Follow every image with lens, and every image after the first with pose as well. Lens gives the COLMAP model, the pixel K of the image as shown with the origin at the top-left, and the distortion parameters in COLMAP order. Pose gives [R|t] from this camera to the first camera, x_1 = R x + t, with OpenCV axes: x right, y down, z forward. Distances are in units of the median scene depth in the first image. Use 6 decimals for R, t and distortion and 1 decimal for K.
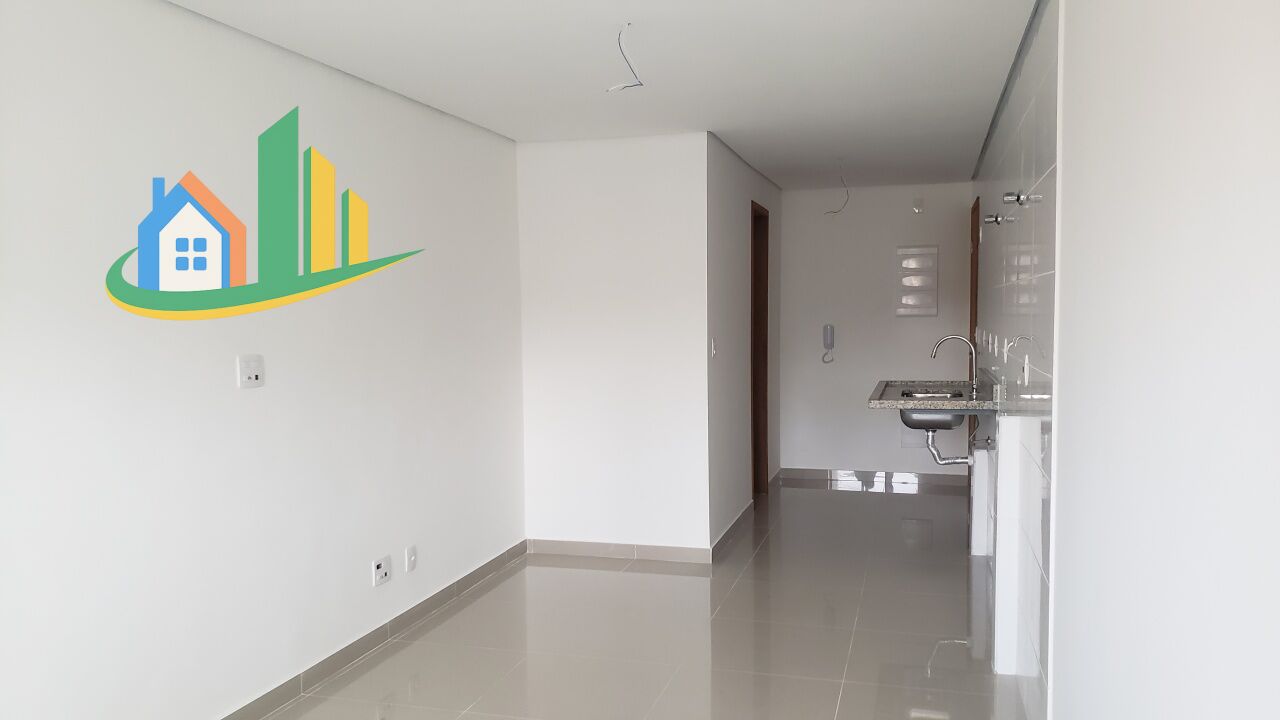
lens RADIAL K [[1011.4, 0, 640.0], [0, 1011.4, 360.0], [0, 0, 1]] dist [0.003957, 0.000592]
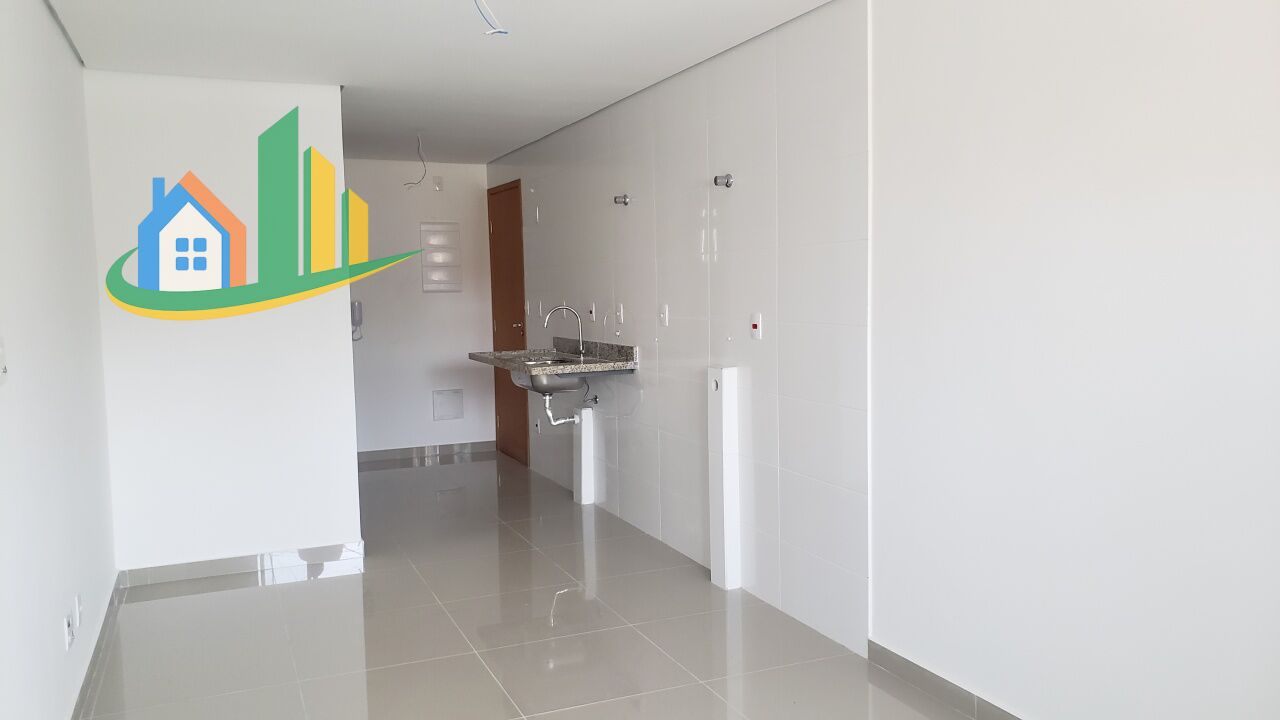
lens RADIAL K [[1001.9, 0, 640.0], [0, 1001.9, 360.0], [0, 0, 1]] dist [0.110408, -0.086676]
pose [[0.775892, -0.055224, 0.628444, -0.219202], [0.045696, 0.998464, 0.031321, 0.003059], [-0.629208, 0.004415, 0.777224, 0.082842]]
